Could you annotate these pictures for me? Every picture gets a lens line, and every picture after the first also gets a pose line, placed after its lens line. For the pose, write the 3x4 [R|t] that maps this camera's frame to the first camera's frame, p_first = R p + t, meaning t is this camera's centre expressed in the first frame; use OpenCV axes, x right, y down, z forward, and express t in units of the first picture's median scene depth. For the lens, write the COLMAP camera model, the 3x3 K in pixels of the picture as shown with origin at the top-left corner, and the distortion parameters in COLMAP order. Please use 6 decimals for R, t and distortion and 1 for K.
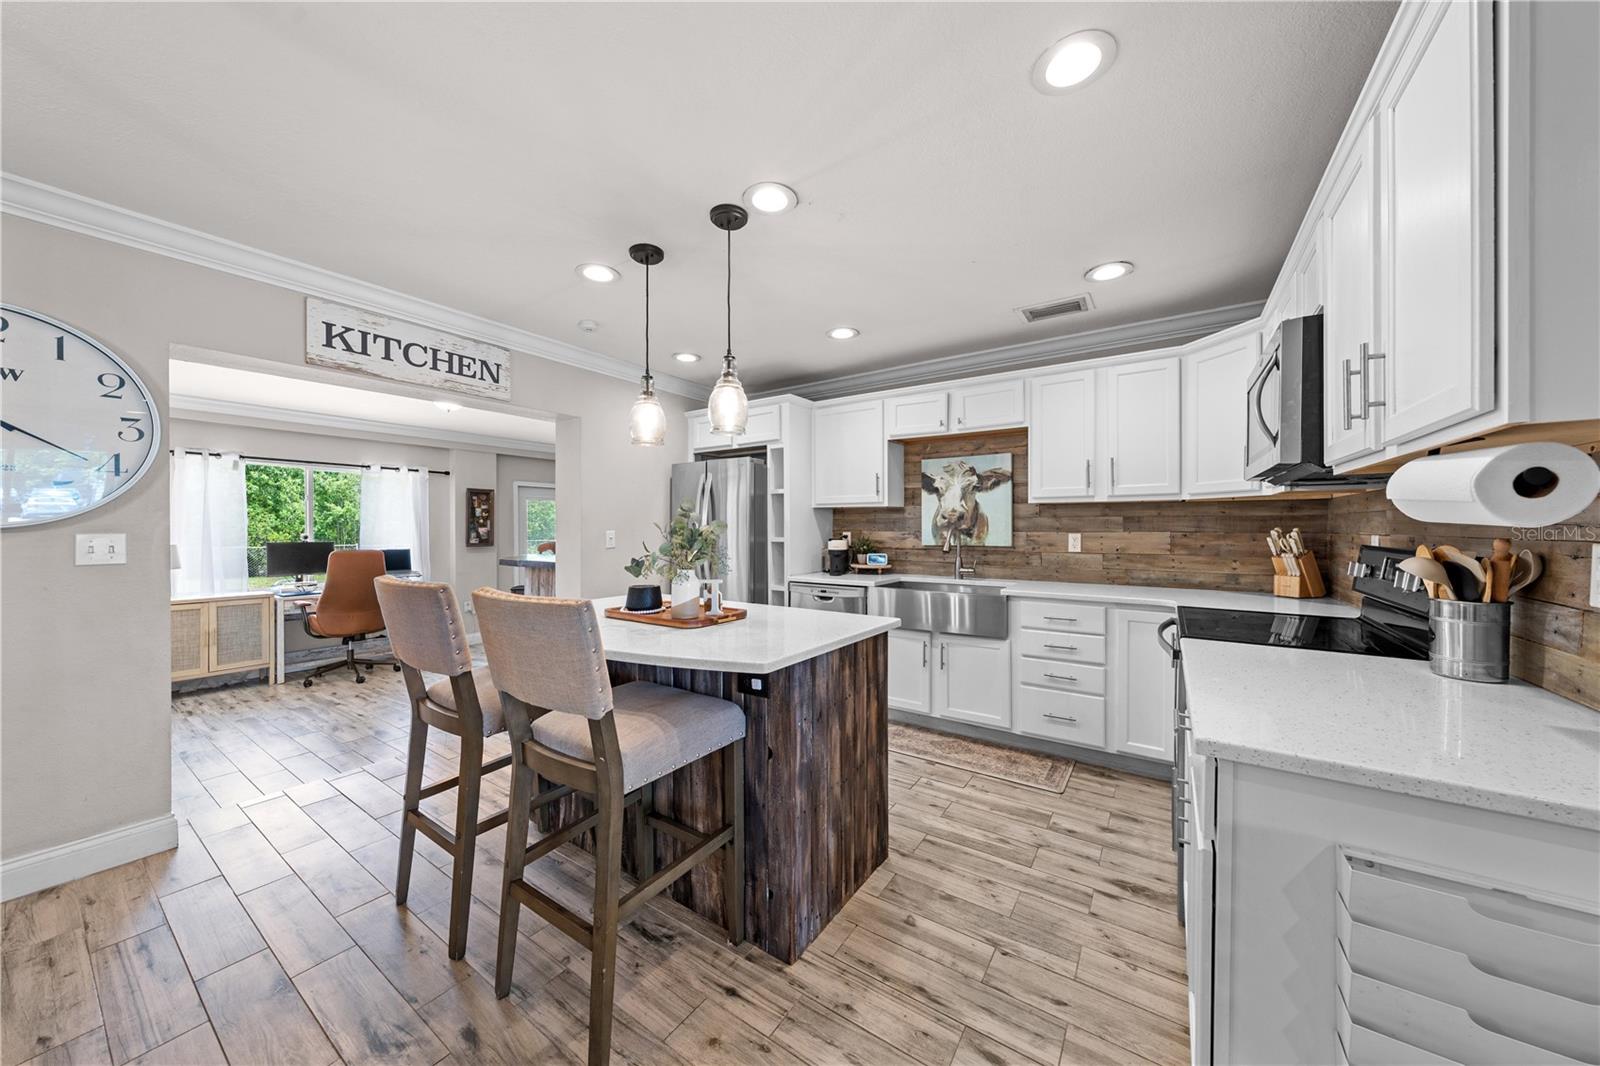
lens RADIAL K [[542.6, 0, 803.2], [0, 542.6, 535.5], [0, 0, 1]] dist [-0.001510, 0.000011]
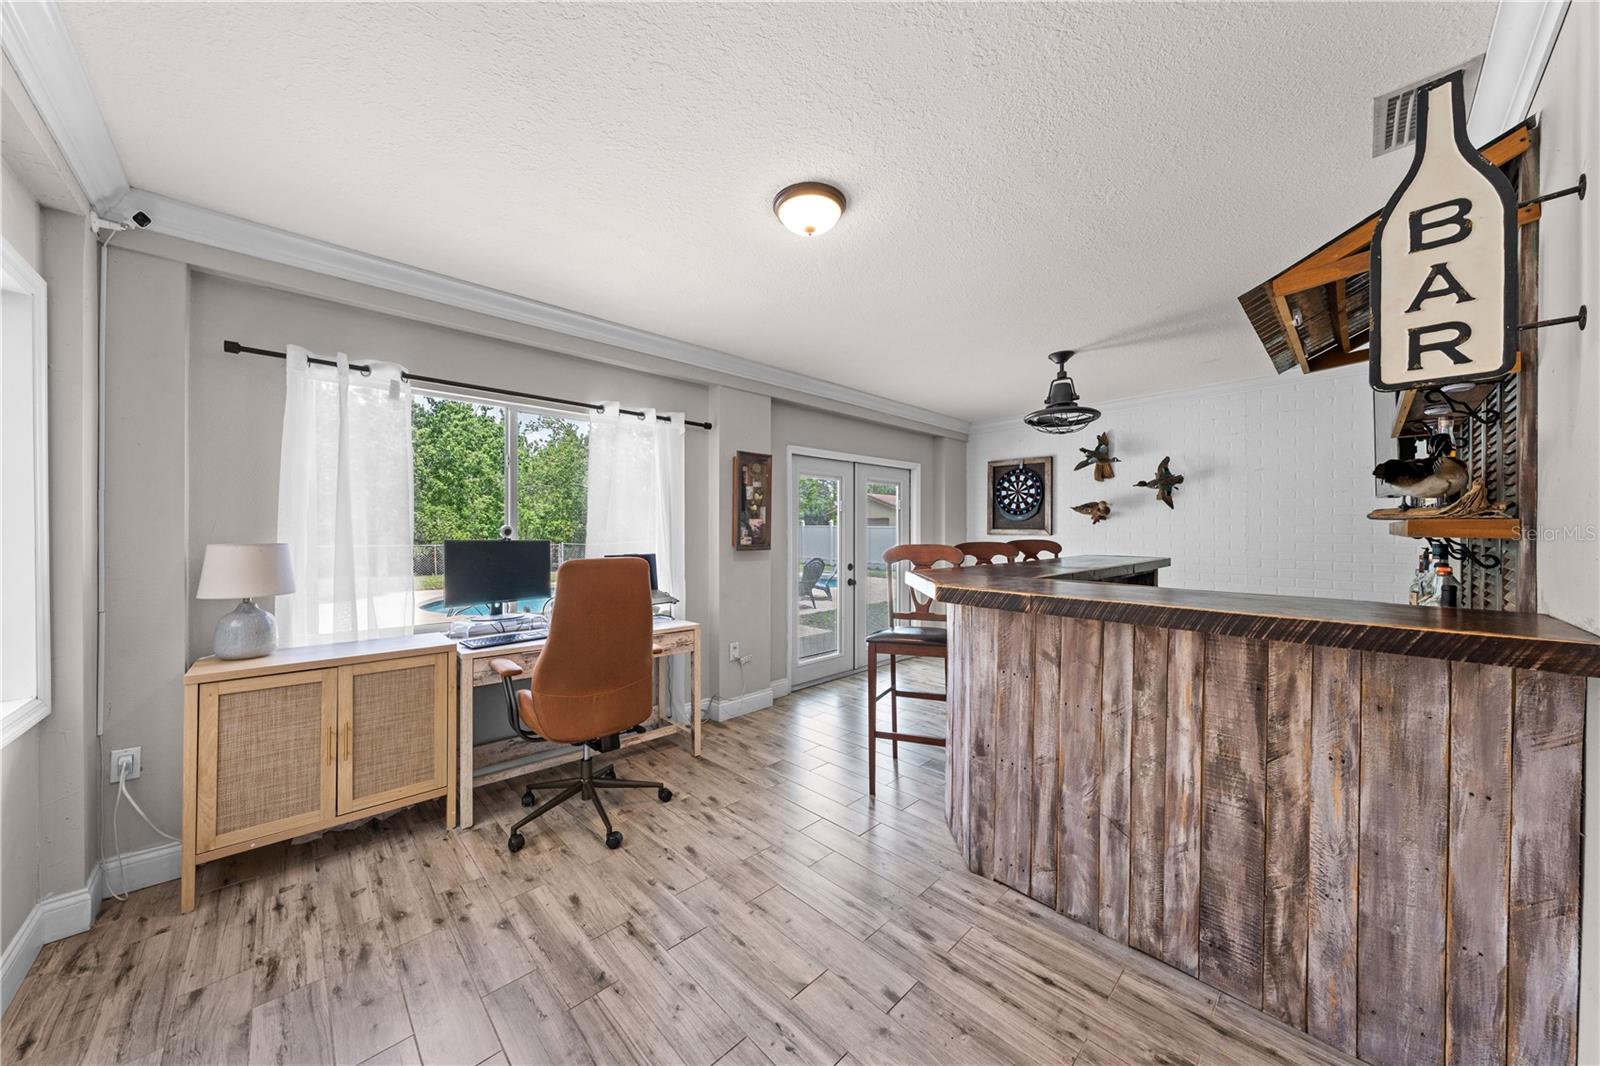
lens RADIAL K [[541.2, 0, 801.8], [0, 541.2, 529.6], [0, 0, 1]] dist [-0.004788, 0.000028]
pose [[0.978682, 0.004276, -0.205337, -0.842482], [-0.007162, 0.999886, -0.013313, 0.009685], [0.205257, 0.014499, 0.978601, 0.863039]]
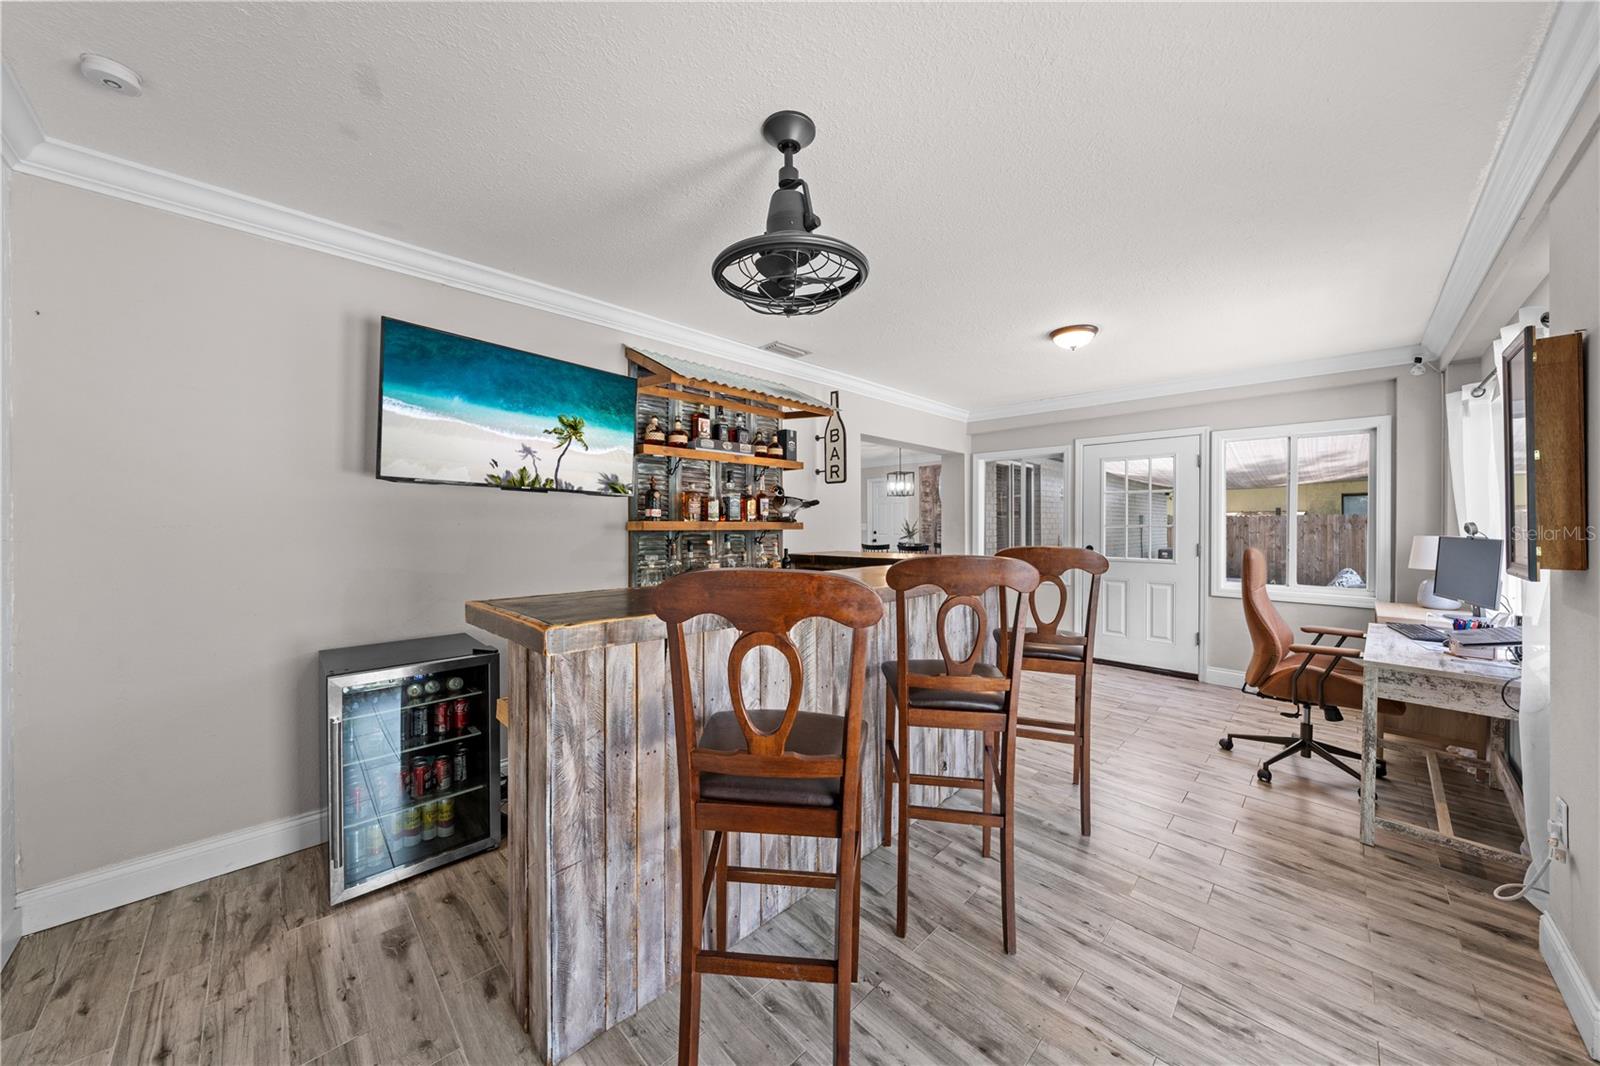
lens RADIAL K [[542.6, 0, 803.2], [0, 542.6, 535.5], [0, 0, 1]] dist [-0.001510, 0.000011]
pose [[-0.982324, 0.003809, 0.187150, -0.645430], [0.009589, 0.999504, 0.029991, -0.015750], [-0.186943, 0.031256, -0.981873, 2.623477]]
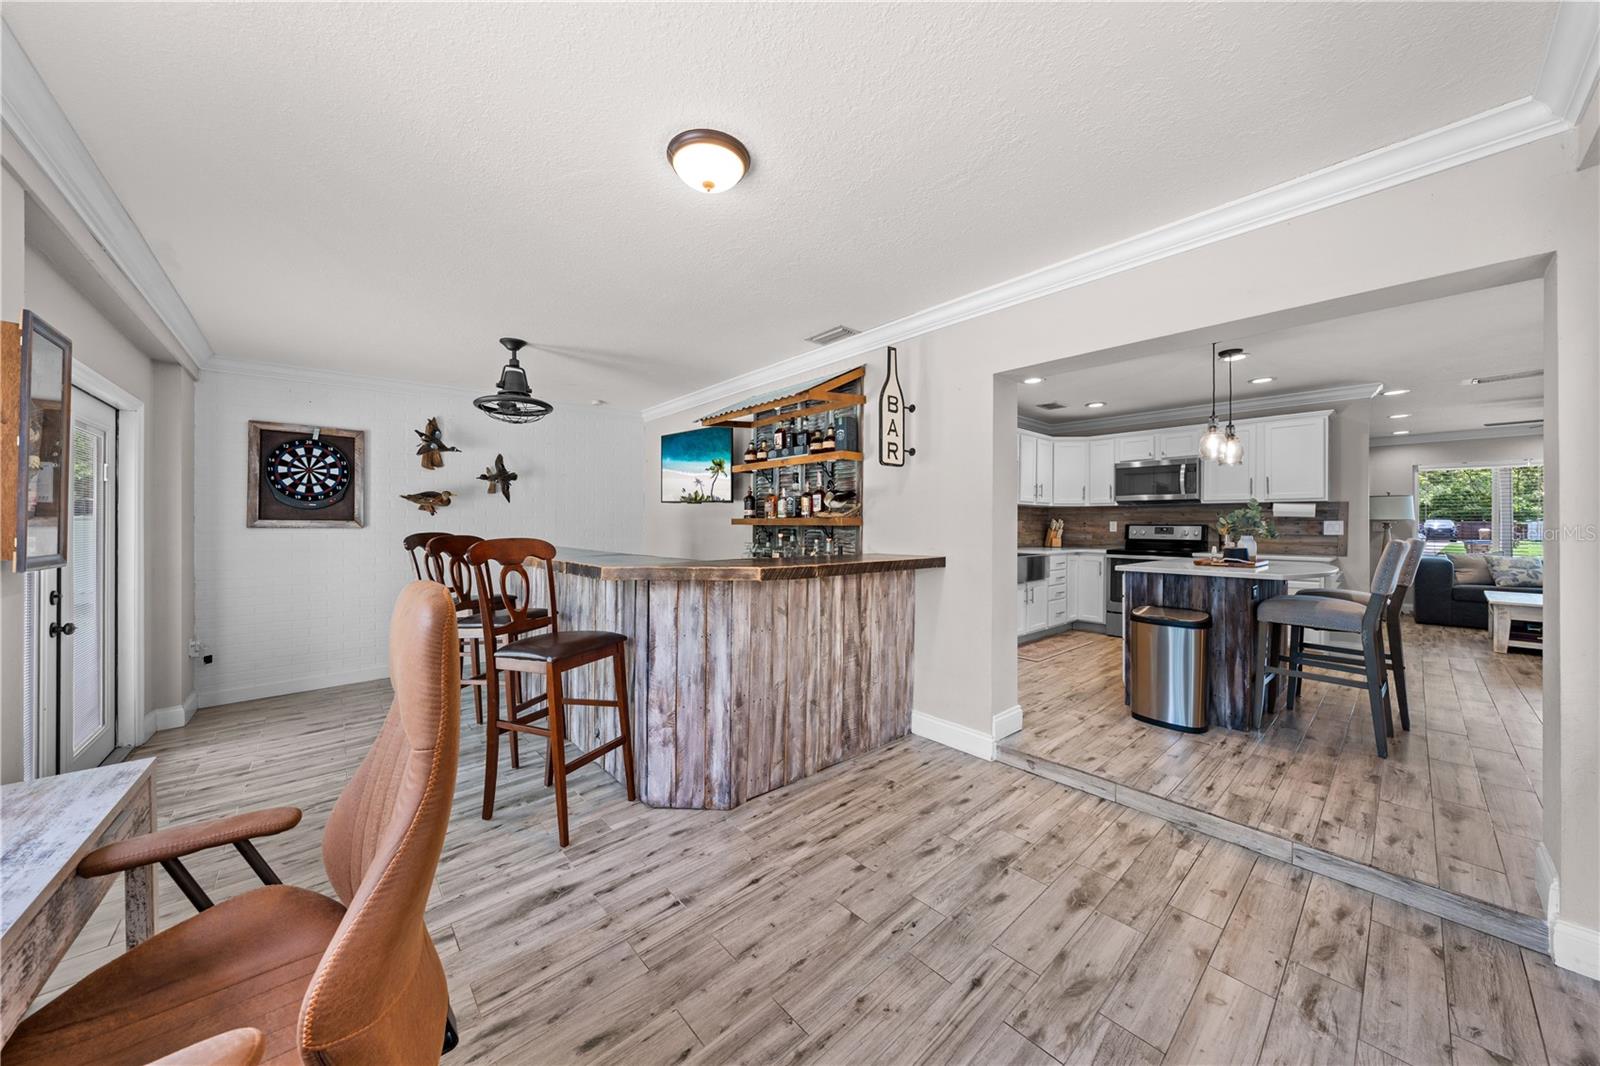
lens RADIAL K [[543.0, 0, 801.0], [0, 543.0, 524.5], [0, 0, 1]] dist [0.000184, 0.000314]
pose [[0.249607, 0.003220, 0.968342, -1.487258], [0.010033, 0.999932, -0.005912, 0.010173], [-0.968295, 0.011191, 0.249558, 1.243971]]
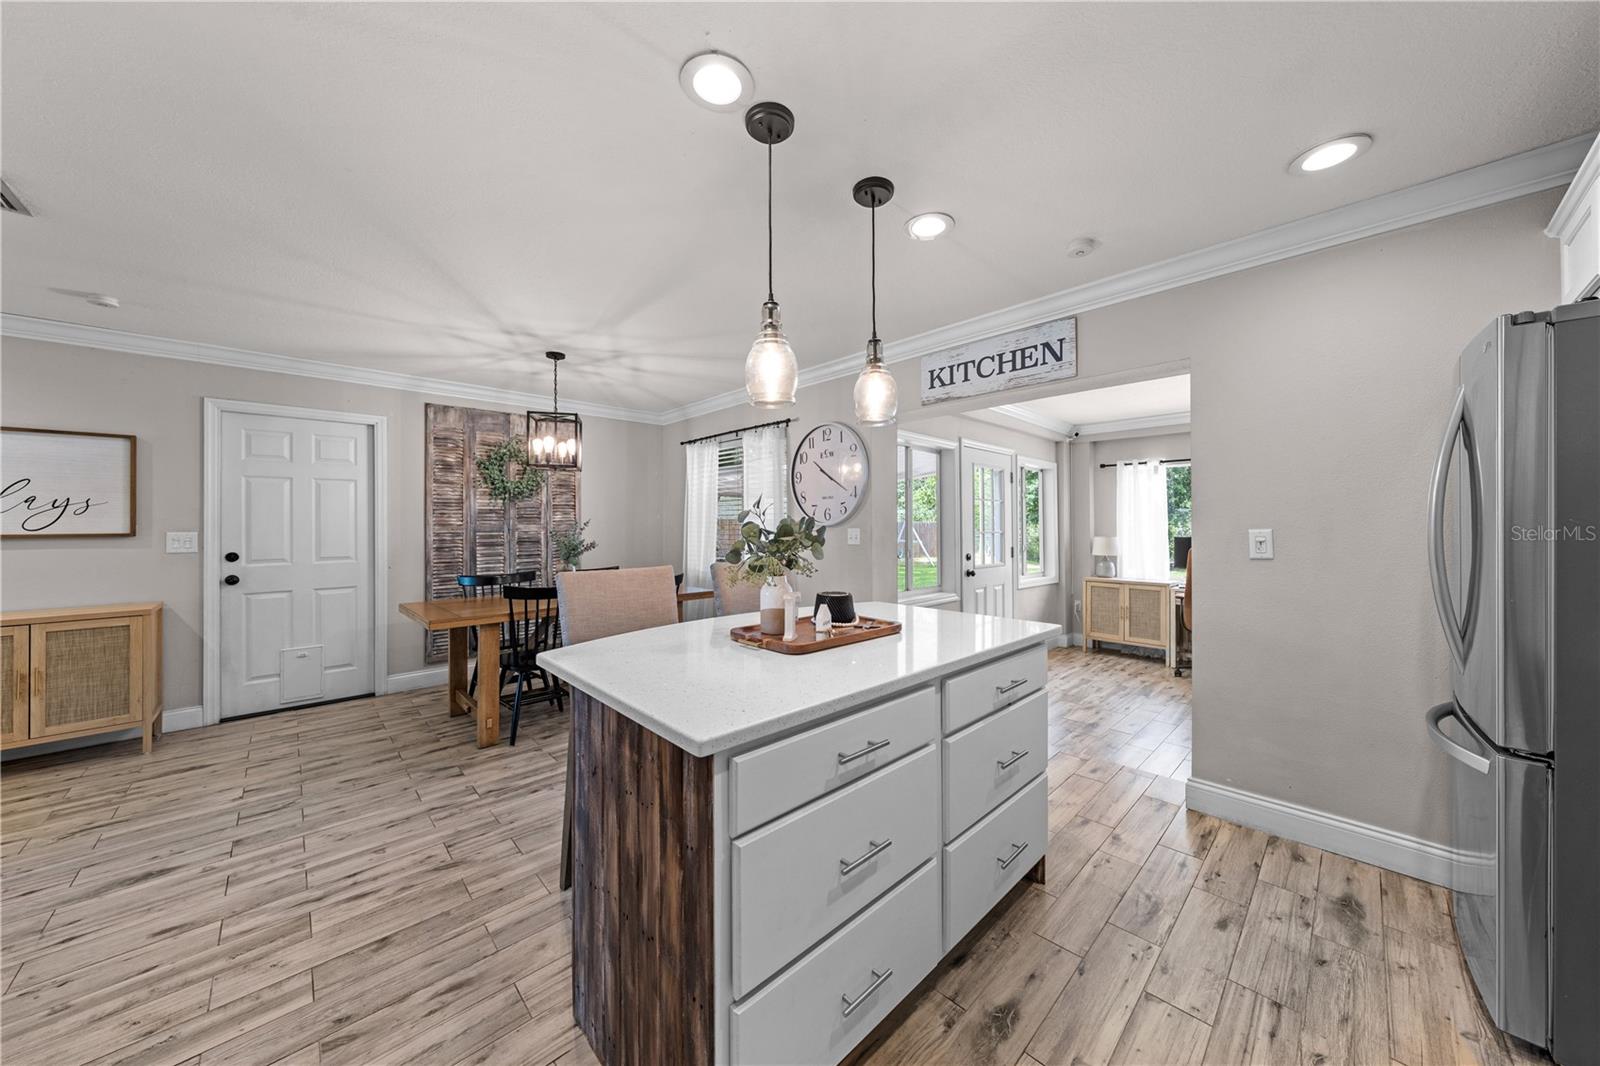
lens RADIAL K [[543.0, 0, 801.0], [0, 543.0, 524.5], [0, 0, 1]] dist [0.000184, 0.000314]
pose [[-0.215648, 0.001068, -0.976470, 0.376018], [-0.008661, 0.999958, 0.003006, -0.013600], [0.976433, 0.009106, -0.215630, 0.755278]]
